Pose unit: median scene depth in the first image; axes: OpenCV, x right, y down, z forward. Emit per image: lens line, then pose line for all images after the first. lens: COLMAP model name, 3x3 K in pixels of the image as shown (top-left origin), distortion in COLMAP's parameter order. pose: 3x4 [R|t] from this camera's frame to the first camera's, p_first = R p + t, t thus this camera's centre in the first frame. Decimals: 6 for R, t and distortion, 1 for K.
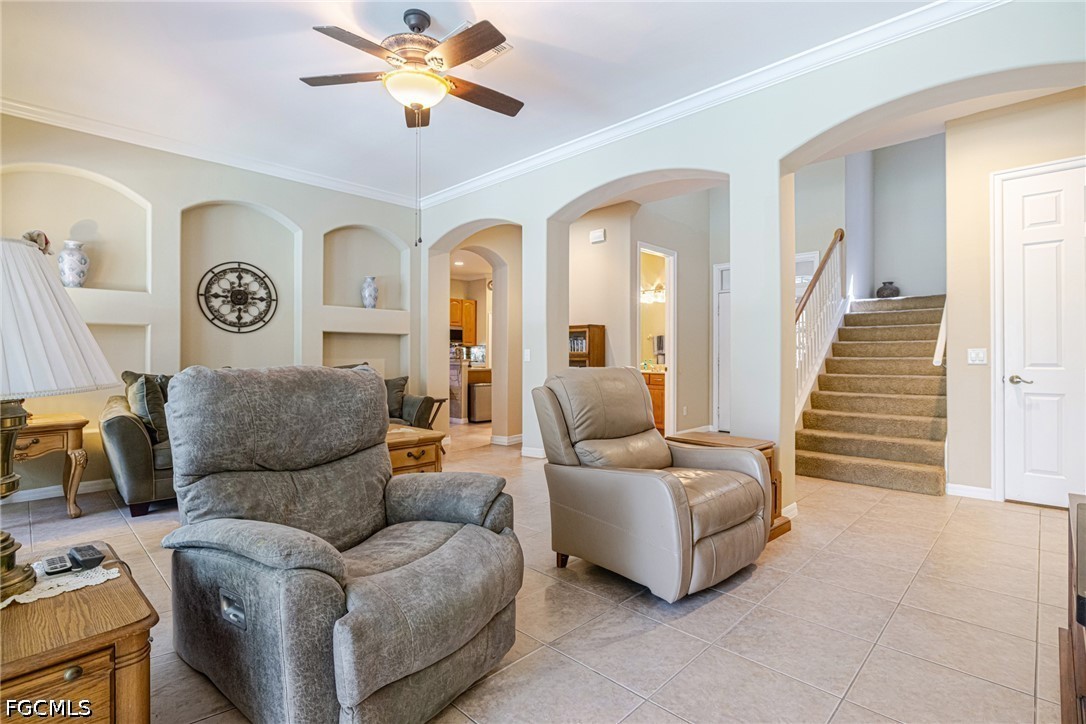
lens RADIAL K [[496.2, 0, 544.0], [0, 496.2, 356.1], [0, 0, 1]] dist [-0.005338, 0.002110]
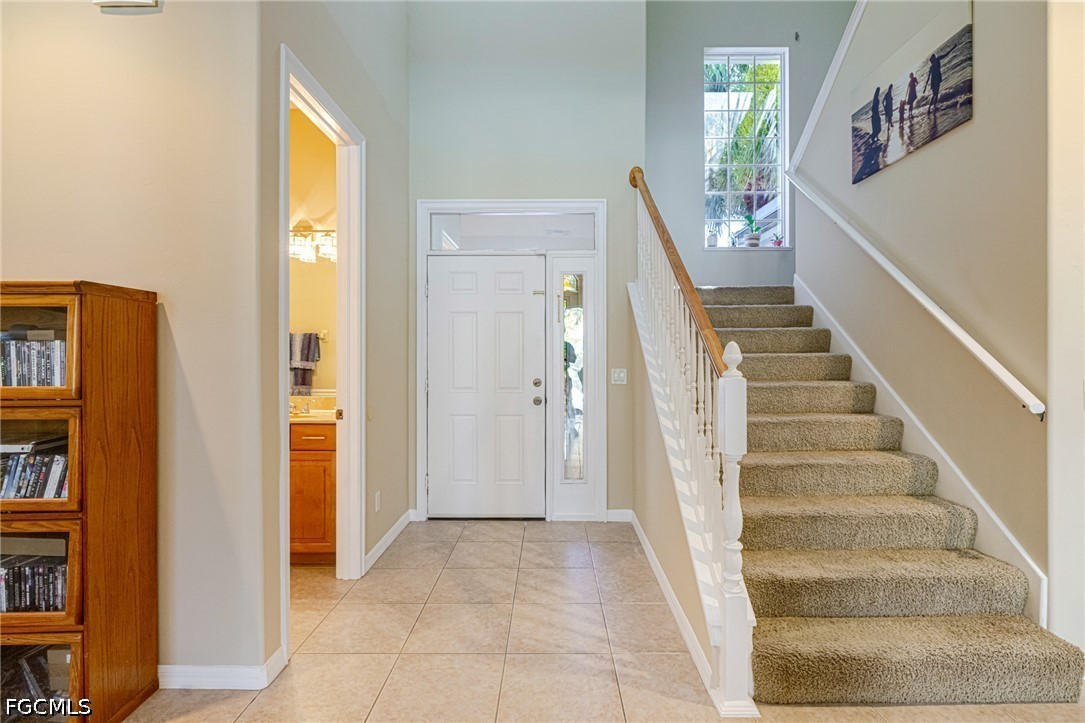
lens RADIAL K [[495.8, 0, 539.2], [0, 495.8, 352.5], [0, 0, 1]] dist [-0.005338, 0.002110]
pose [[0.705470, 0.003051, 0.708733, 0.126342], [0.001959, 0.999979, -0.006254, -0.040768], [-0.708737, 0.005800, 0.705449, 1.072696]]
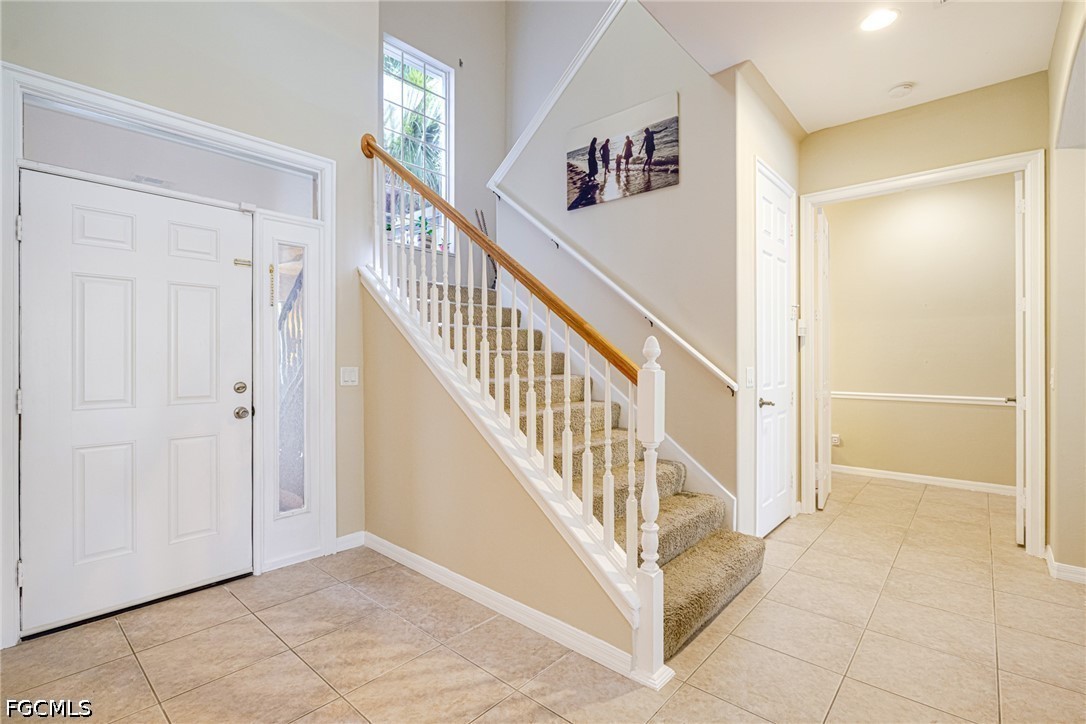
lens RADIAL K [[496.2, 0, 534.1], [0, 496.2, 352.4], [0, 0, 1]] dist [-0.005338, 0.002110]
pose [[-0.044440, 0.007934, 0.998981, 0.093804], [-0.004836, 0.999955, -0.008157, -0.033224], [-0.999000, -0.005193, -0.044400, 1.390211]]
